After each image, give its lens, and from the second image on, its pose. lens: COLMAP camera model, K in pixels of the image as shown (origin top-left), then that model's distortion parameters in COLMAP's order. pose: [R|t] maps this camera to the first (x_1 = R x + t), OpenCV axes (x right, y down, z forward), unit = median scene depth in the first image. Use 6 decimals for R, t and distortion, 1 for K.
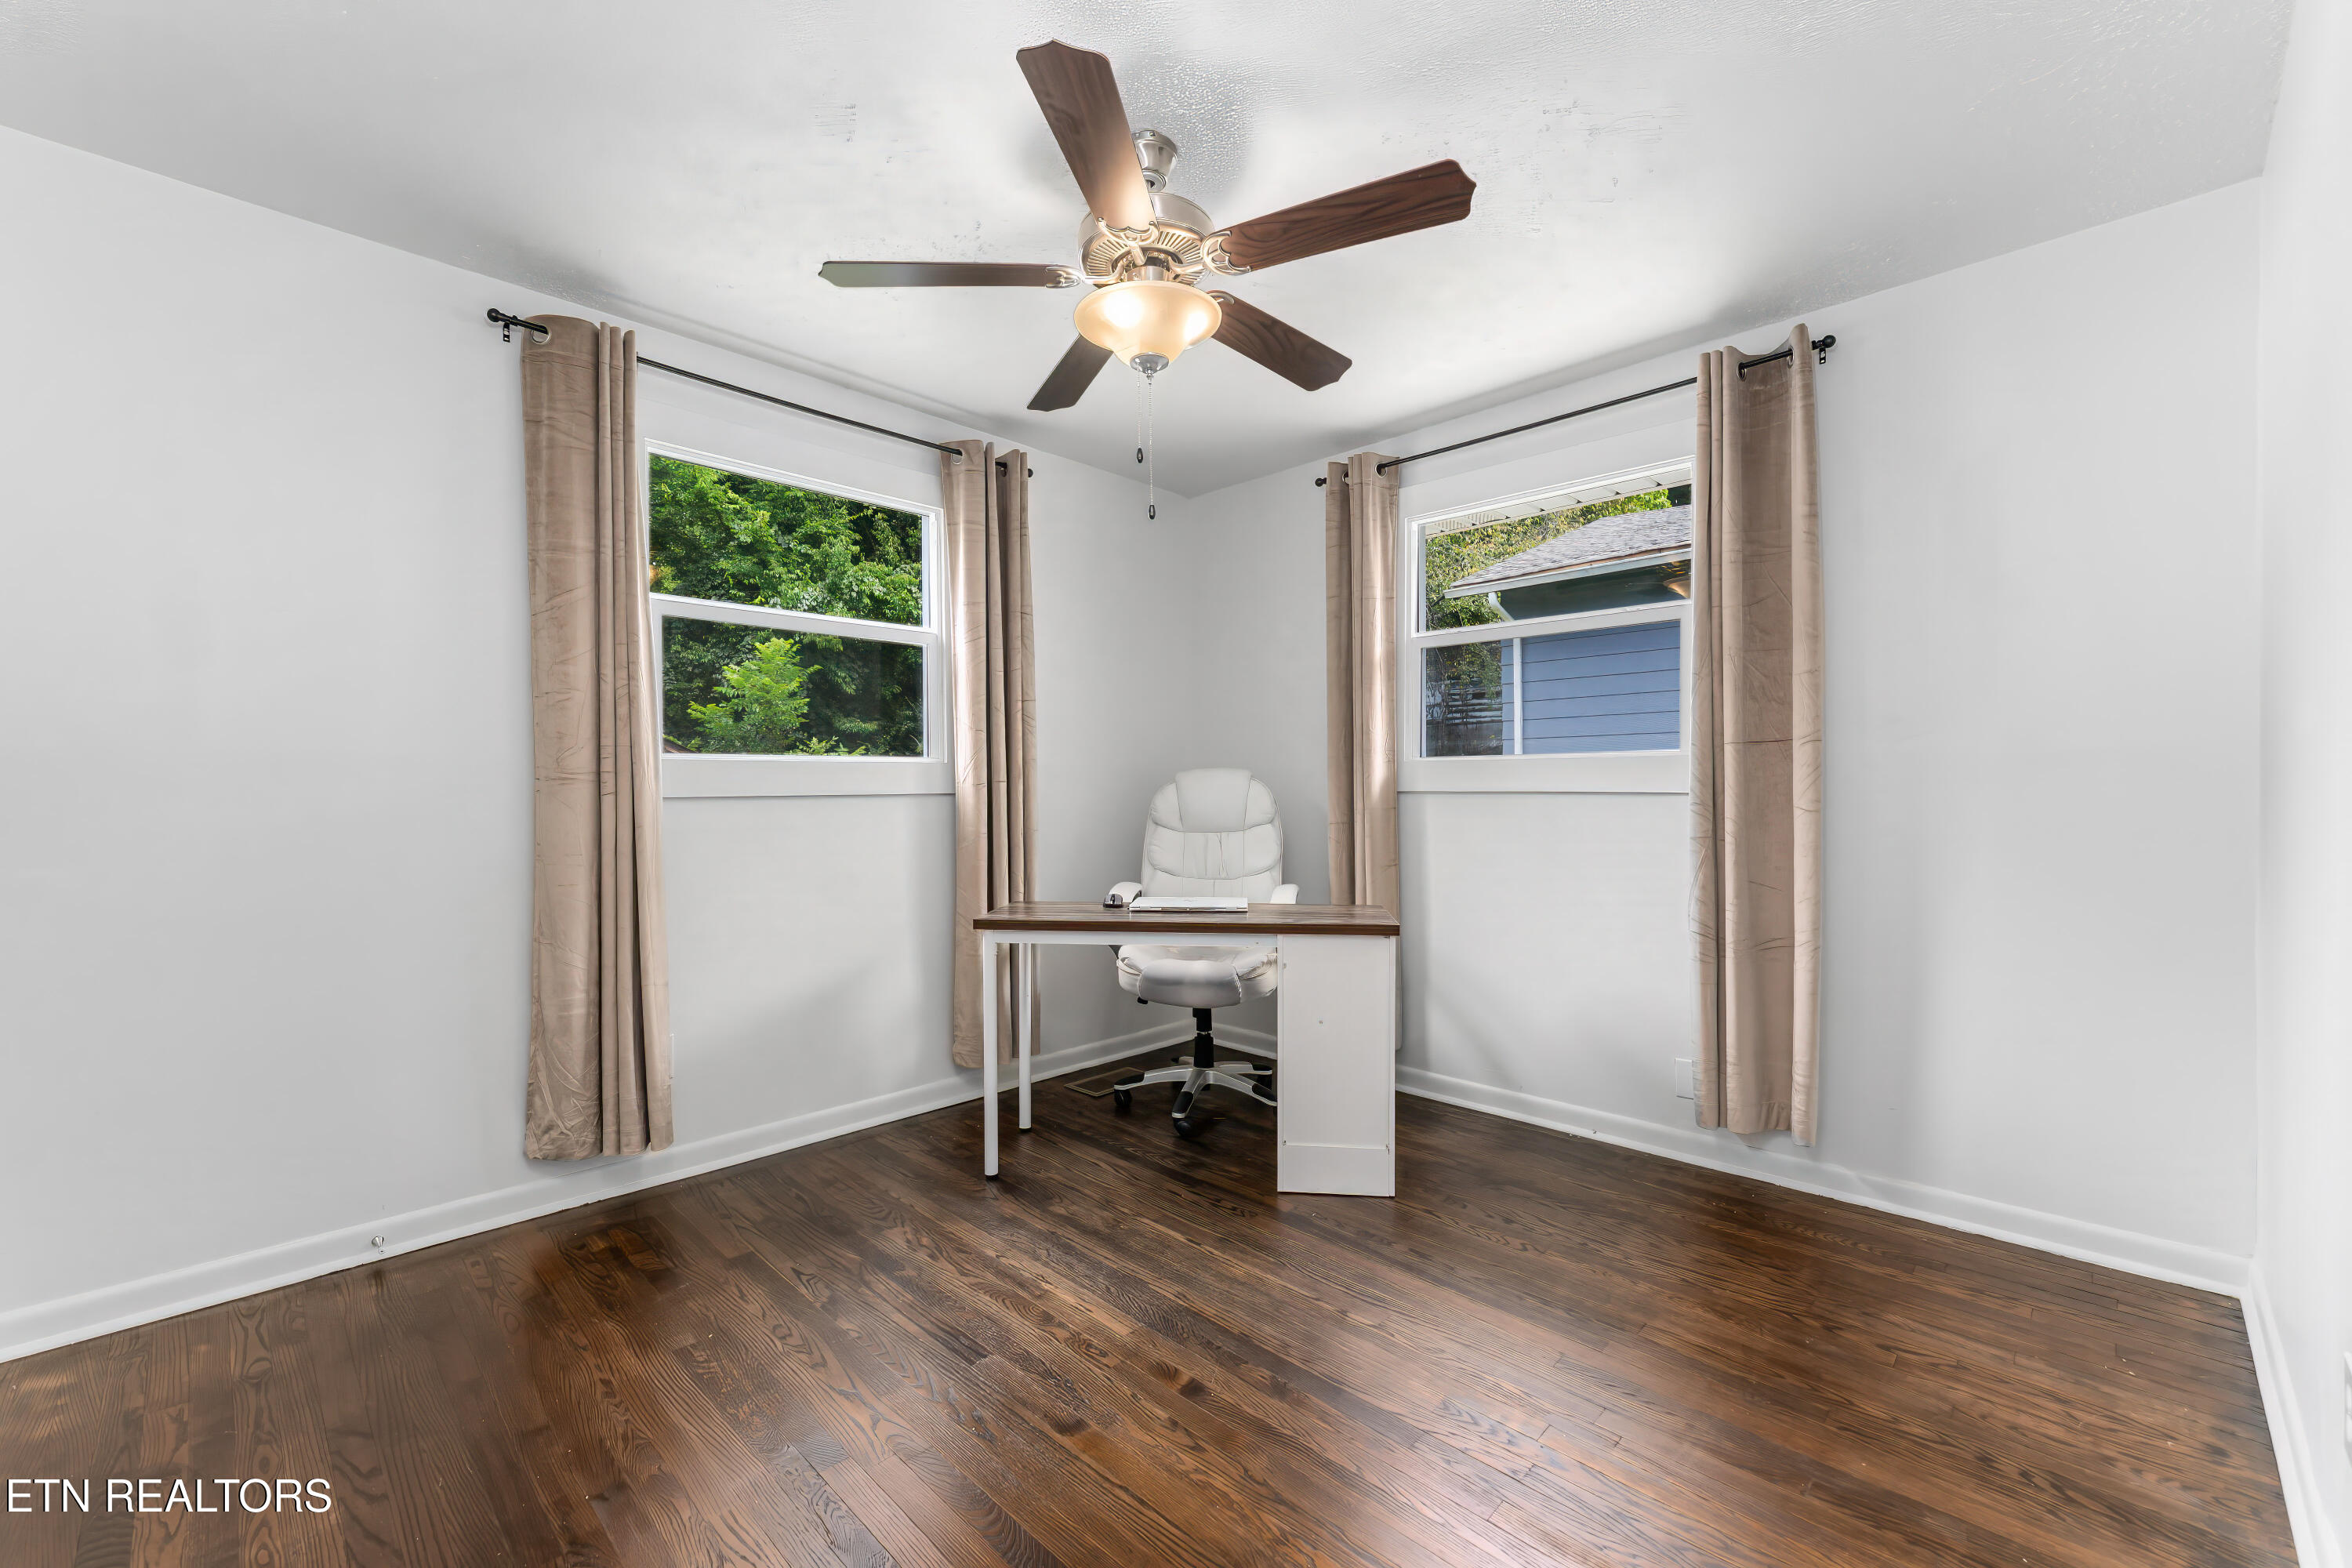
lens RADIAL K [[945.2, 0, 1171.3], [0, 945.2, 784.6], [0, 0, 1]] dist [0.000042, 0.000042]
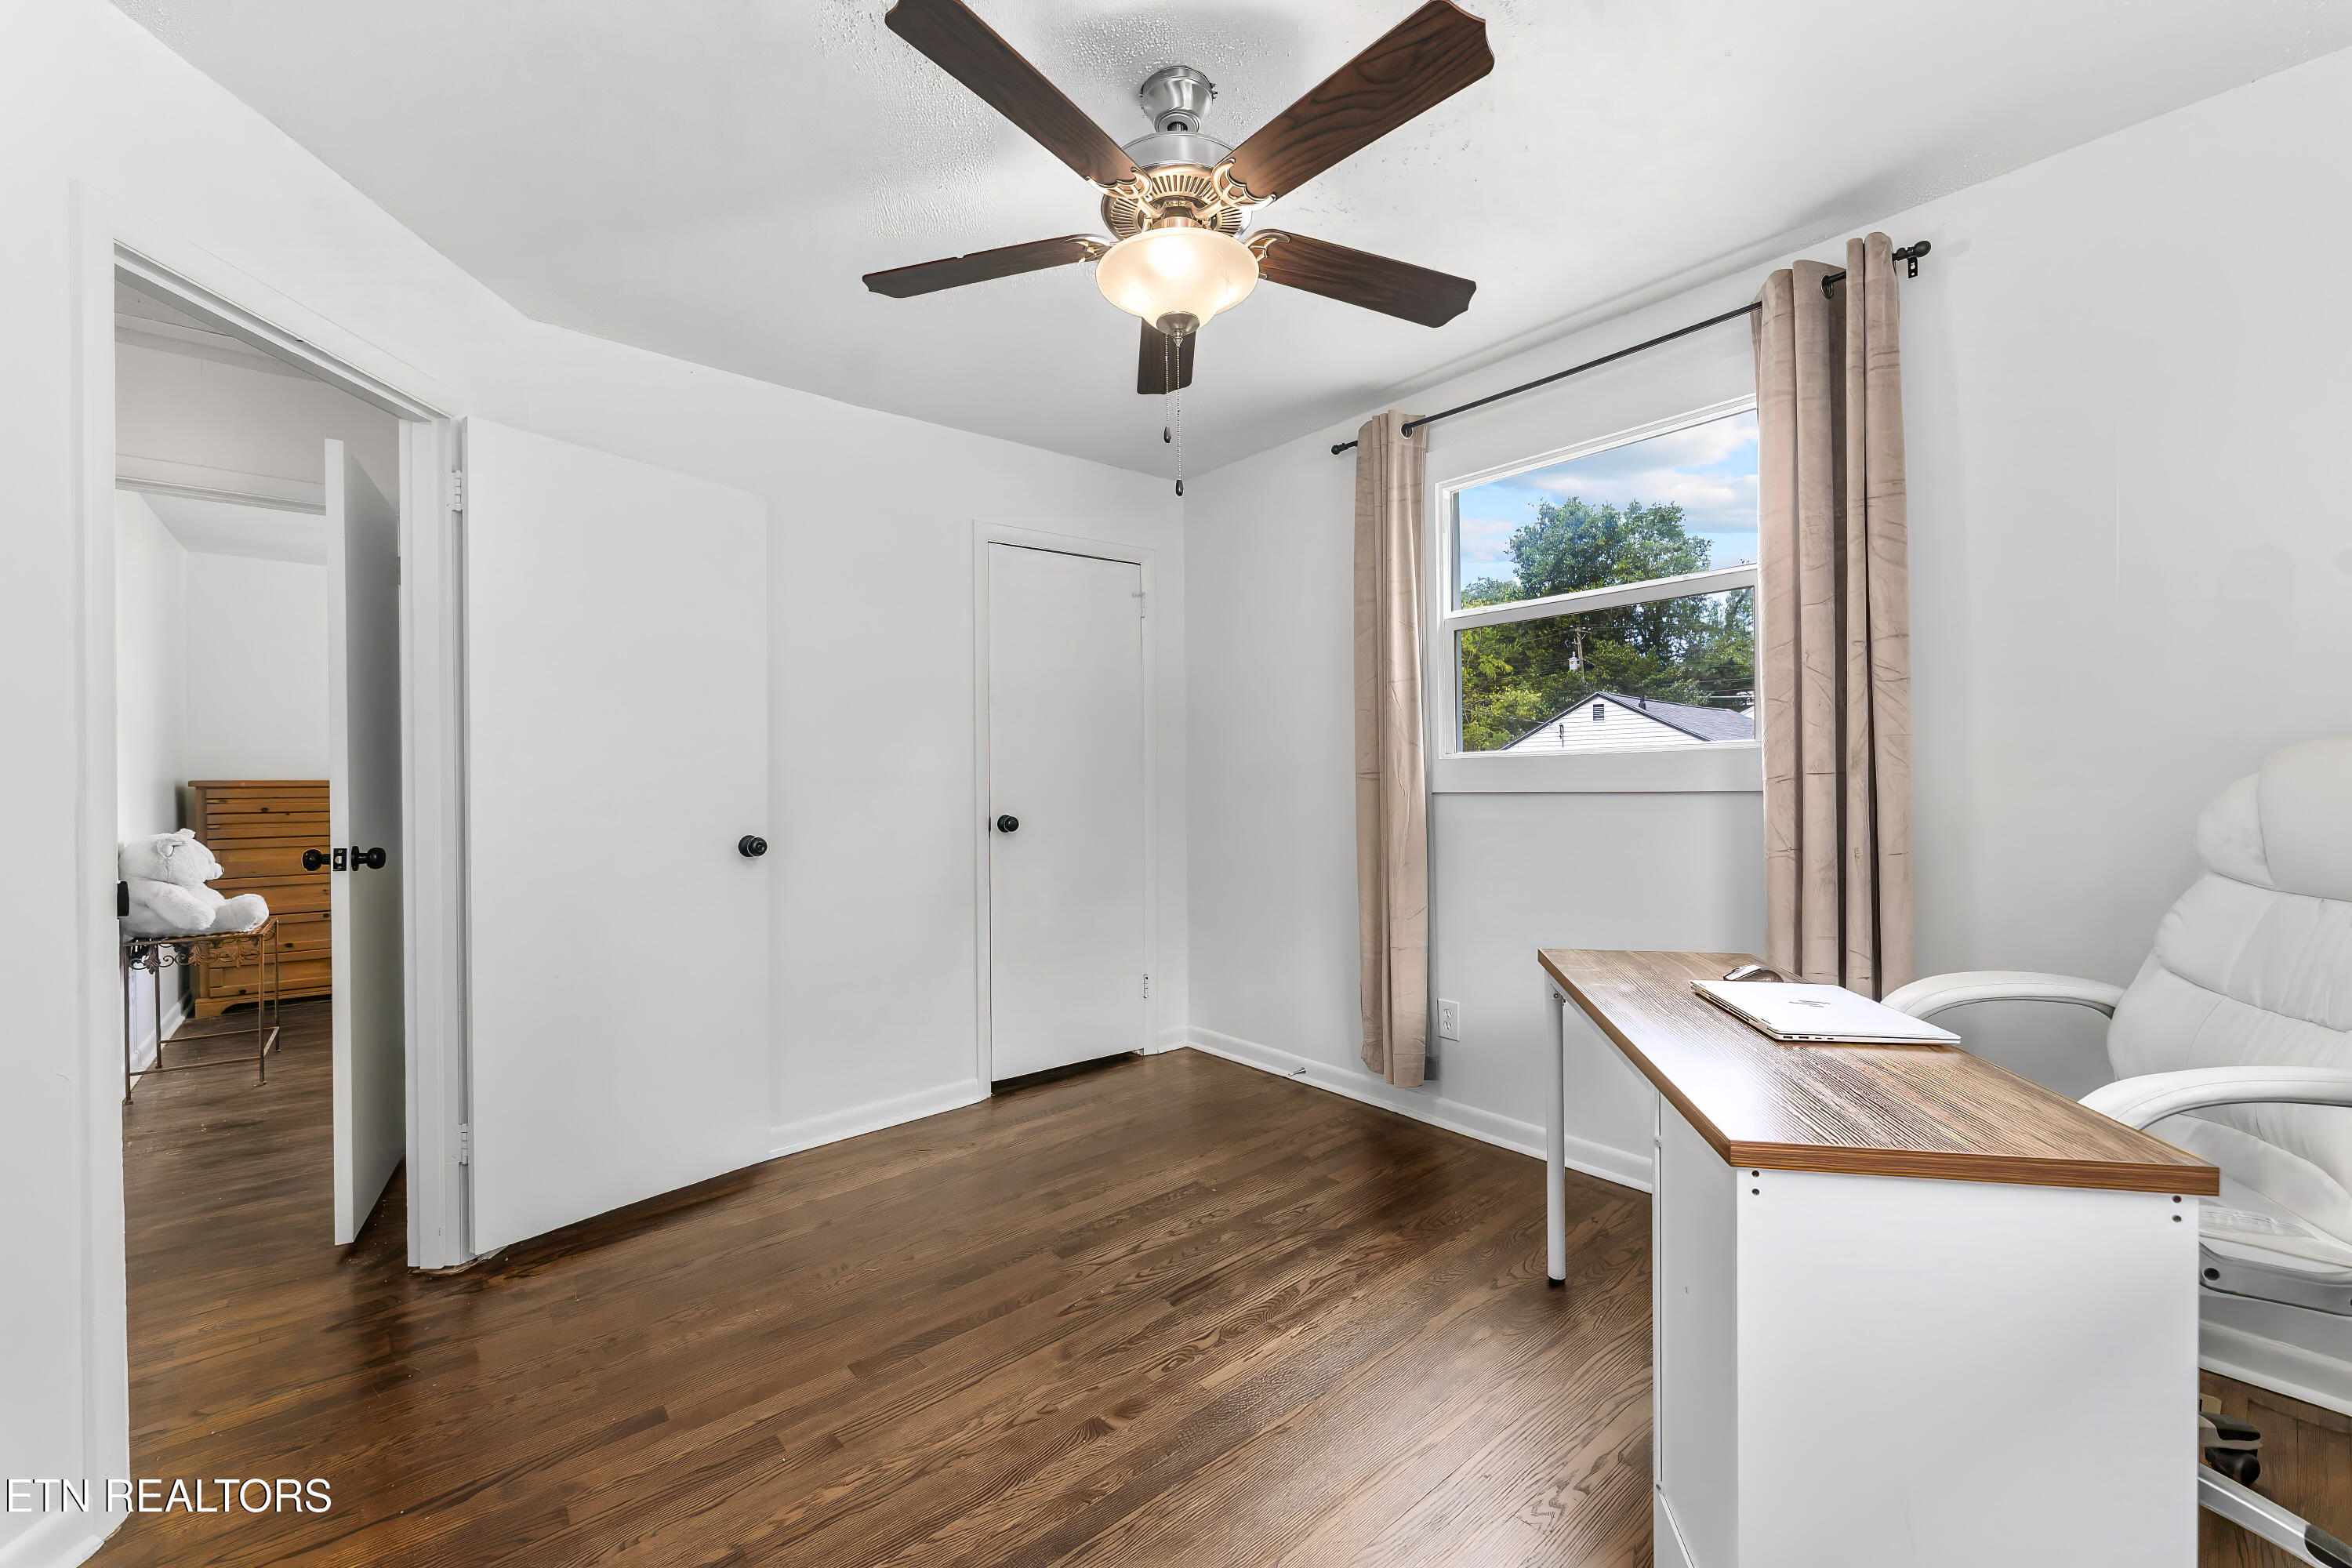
lens RADIAL K [[945.2, 0, 1171.3], [0, 945.2, 784.6], [0, 0, 1]] dist [0.000042, 0.000042]
pose [[-0.082020, 0.007932, -0.996599, 0.789935], [0.007939, 0.999942, 0.007306, -0.009549], [0.996599, -0.007312, -0.082078, 0.955640]]
